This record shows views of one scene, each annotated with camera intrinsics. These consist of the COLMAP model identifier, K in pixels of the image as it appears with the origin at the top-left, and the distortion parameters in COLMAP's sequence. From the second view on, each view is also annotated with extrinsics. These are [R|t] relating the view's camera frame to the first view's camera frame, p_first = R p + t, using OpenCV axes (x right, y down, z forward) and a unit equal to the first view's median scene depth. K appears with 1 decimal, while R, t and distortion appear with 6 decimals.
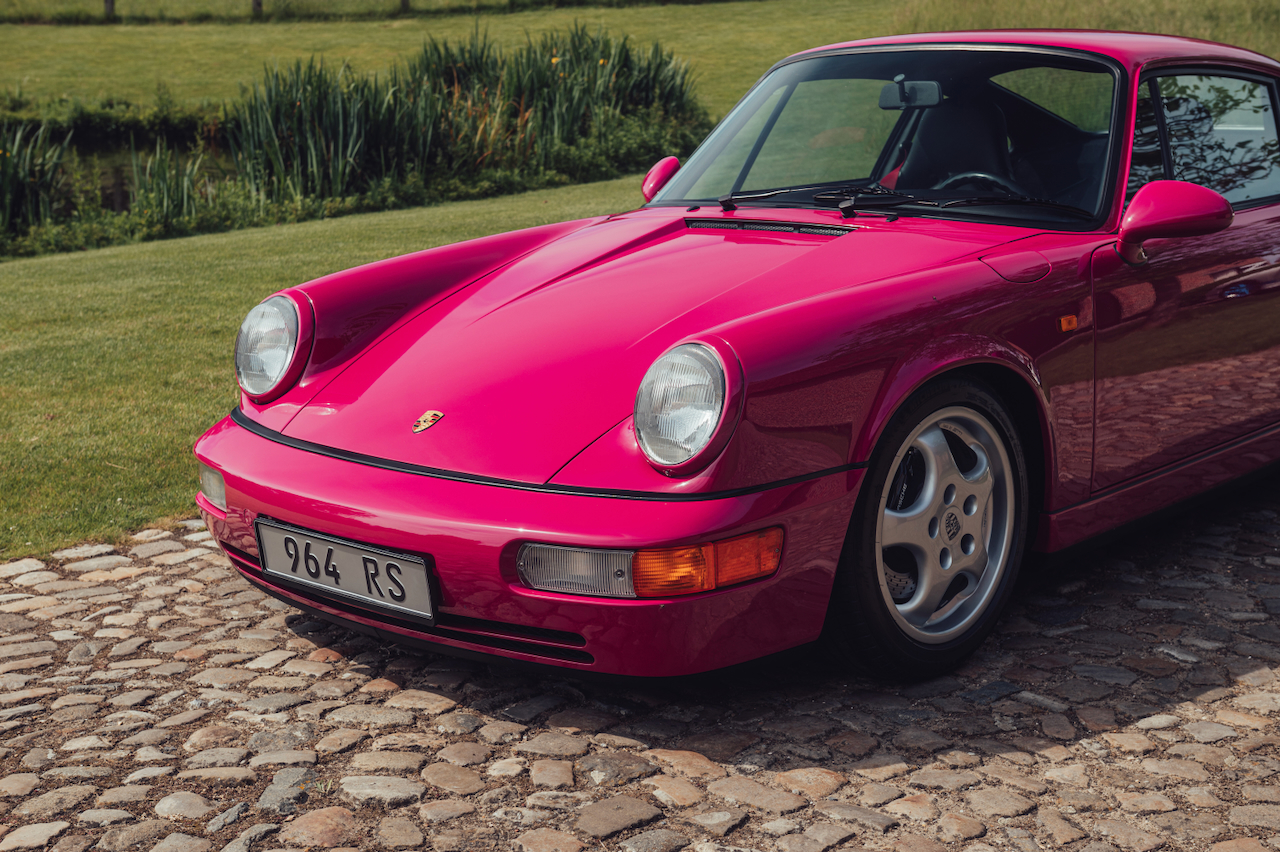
lens RADIAL K [[1981.2, 0, 643.4], [0, 1981.2, 425.5], [0, 0, 1]] dist [0.049043, 0.087016]
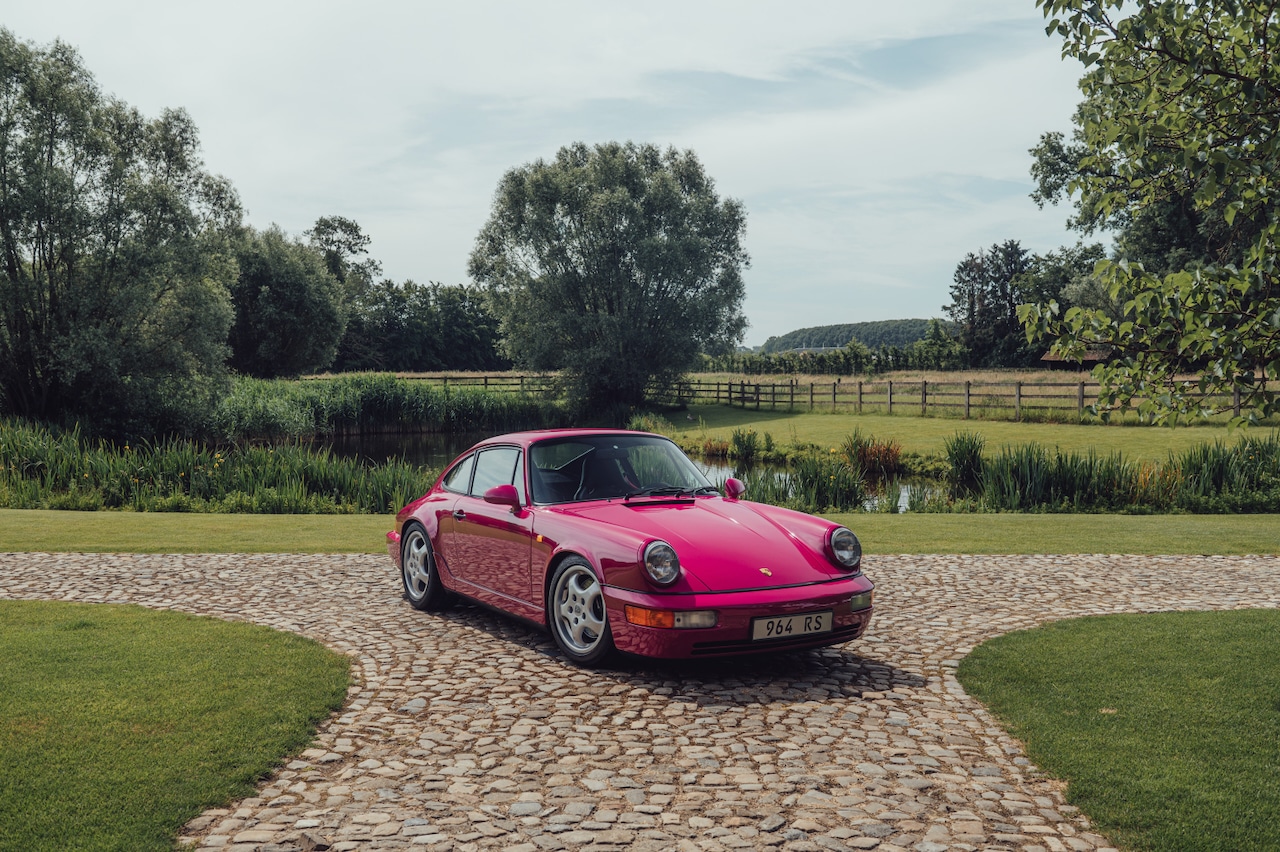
lens RADIAL K [[1271.6, 0, 641.2], [0, 1271.6, 427.0], [0, 0, 1]] dist [-0.000934, -0.000150]
pose [[0.662824, 0.017466, -0.748571, 2.077697], [-0.163969, 0.978849, -0.122348, 0.076741], [0.730601, 0.203837, 0.651669, -0.451808]]
